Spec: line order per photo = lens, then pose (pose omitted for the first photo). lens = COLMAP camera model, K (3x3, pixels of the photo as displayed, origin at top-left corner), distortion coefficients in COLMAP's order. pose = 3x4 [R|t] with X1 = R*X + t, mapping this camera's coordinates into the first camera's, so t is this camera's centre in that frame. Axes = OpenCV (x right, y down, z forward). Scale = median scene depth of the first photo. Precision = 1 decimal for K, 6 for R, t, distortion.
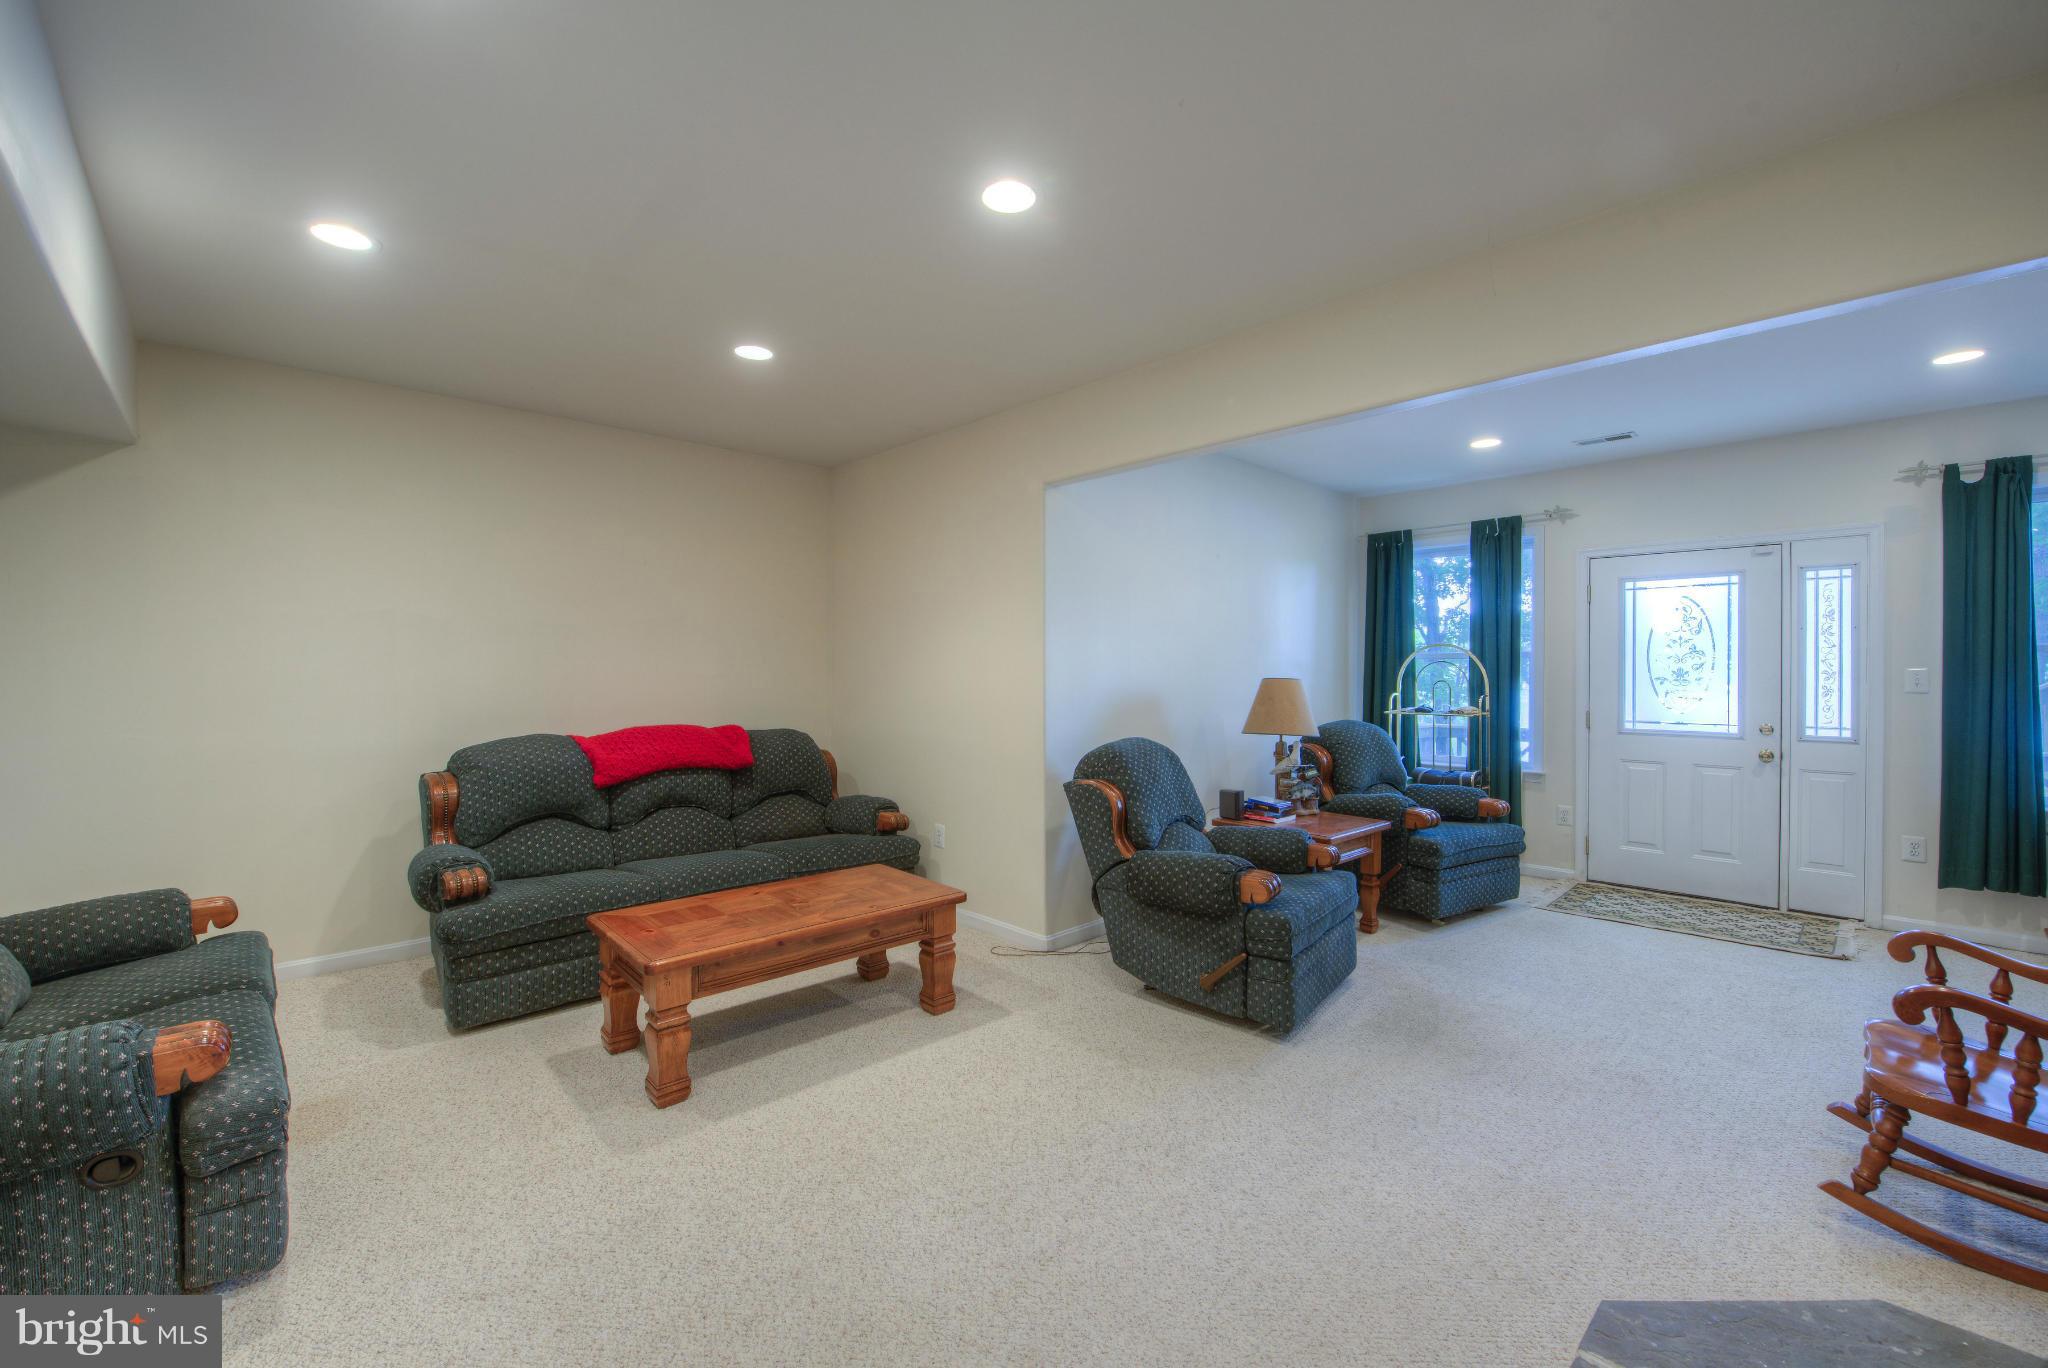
lens RADIAL K [[868.6, 0, 1032.2], [0, 868.6, 676.3], [0, 0, 1]] dist [-0.001868, -0.000074]
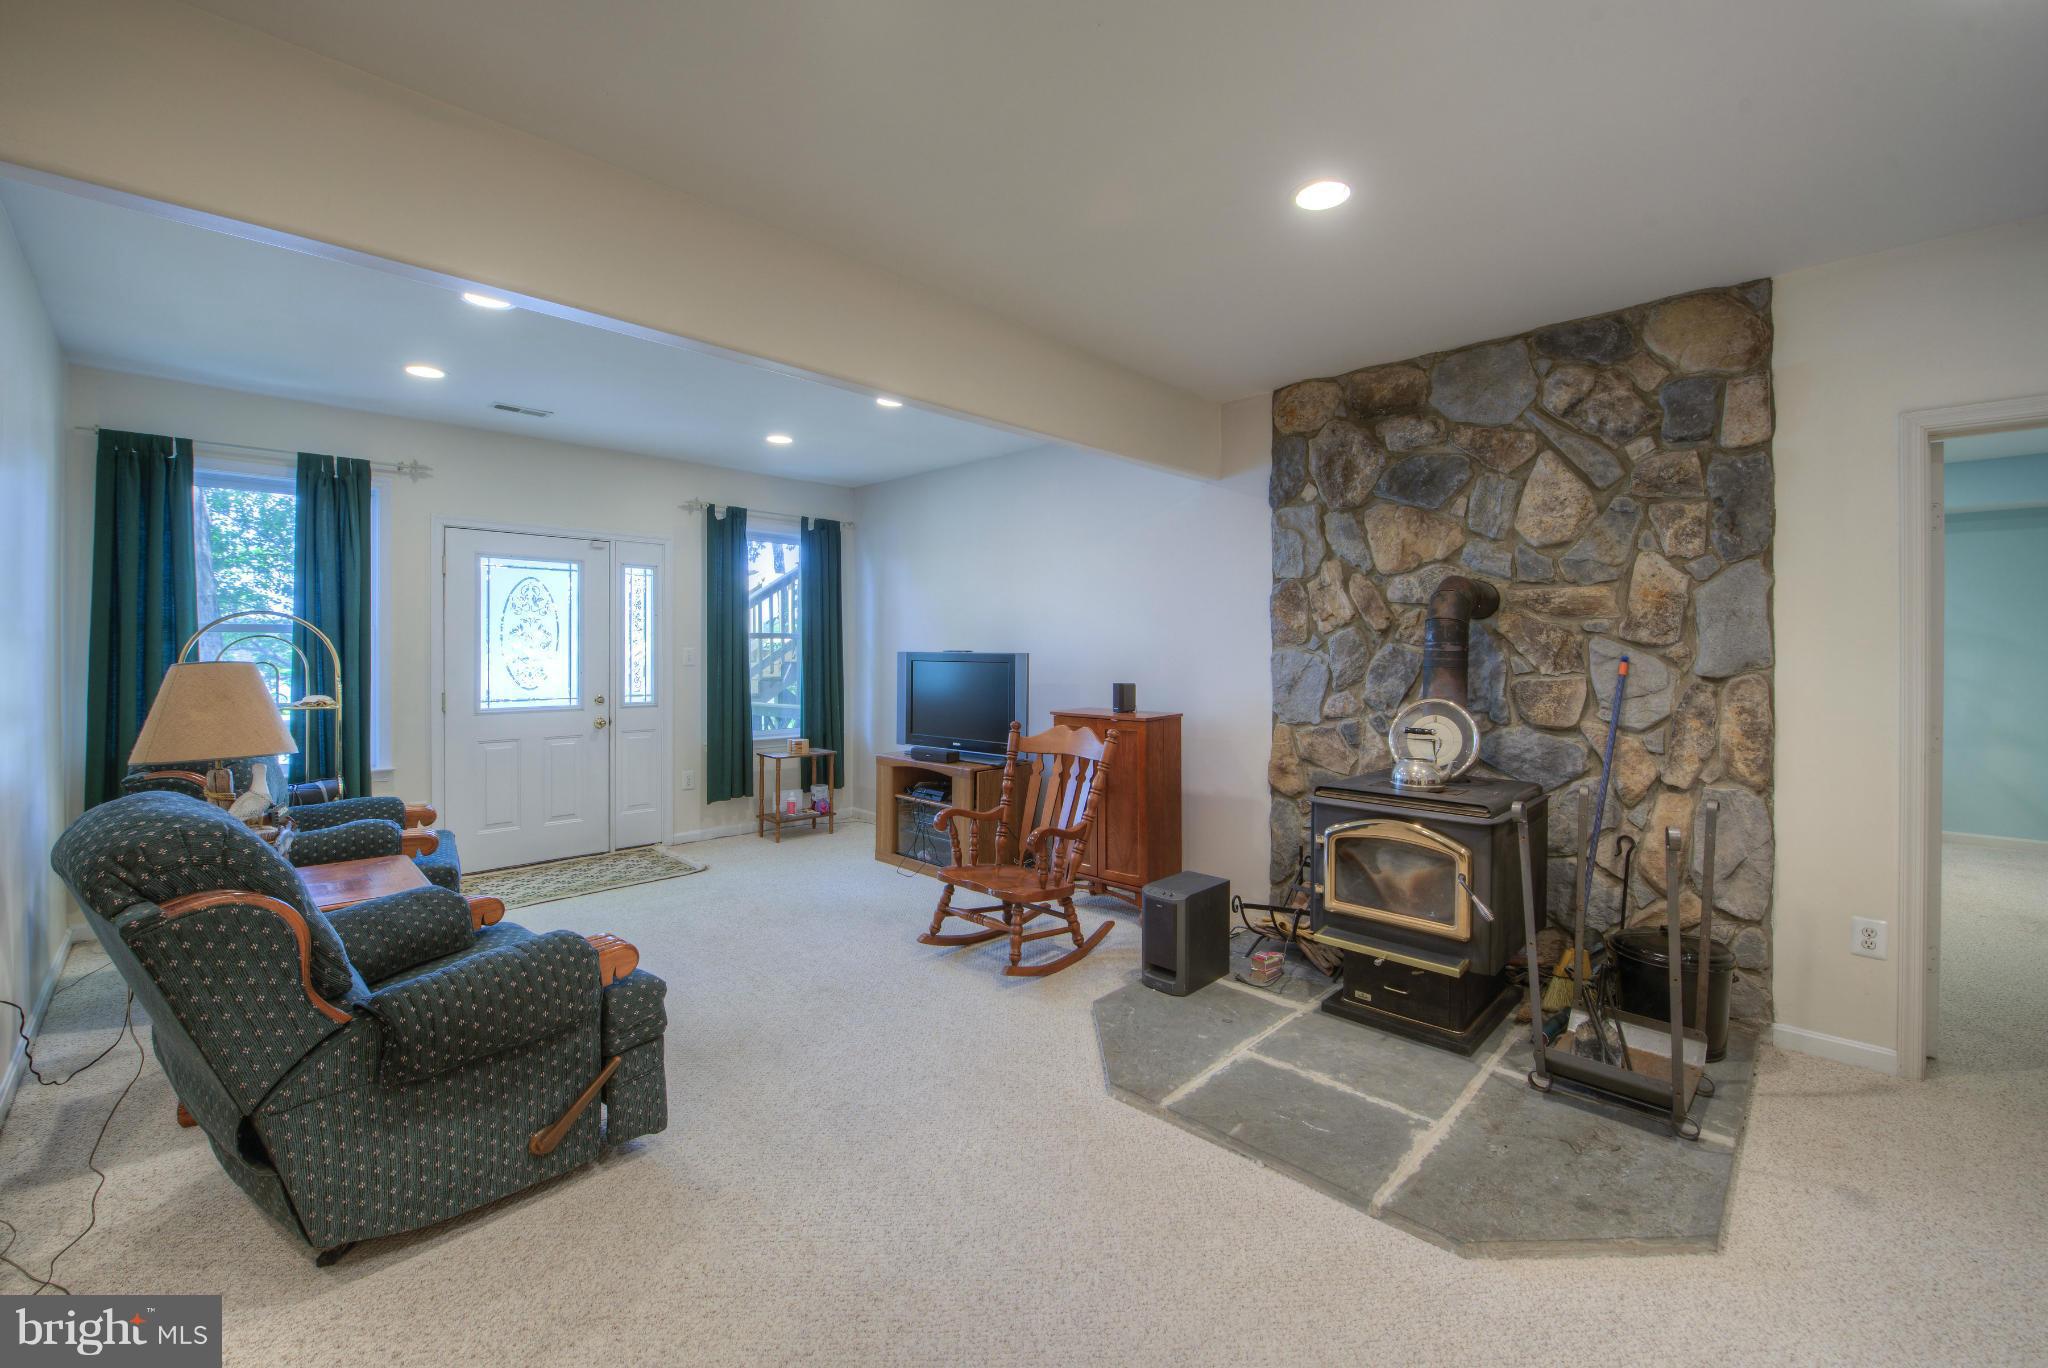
lens RADIAL K [[824.3, 0, 1033.4], [0, 824.3, 663.6], [0, 0, 1]] dist [-0.014960, -0.001966]
pose [[-0.020458, -0.011053, 0.999730, -0.255010], [0.008972, 0.999897, 0.011239, 0.005382], [-0.999750, 0.009199, -0.020357, 0.433387]]
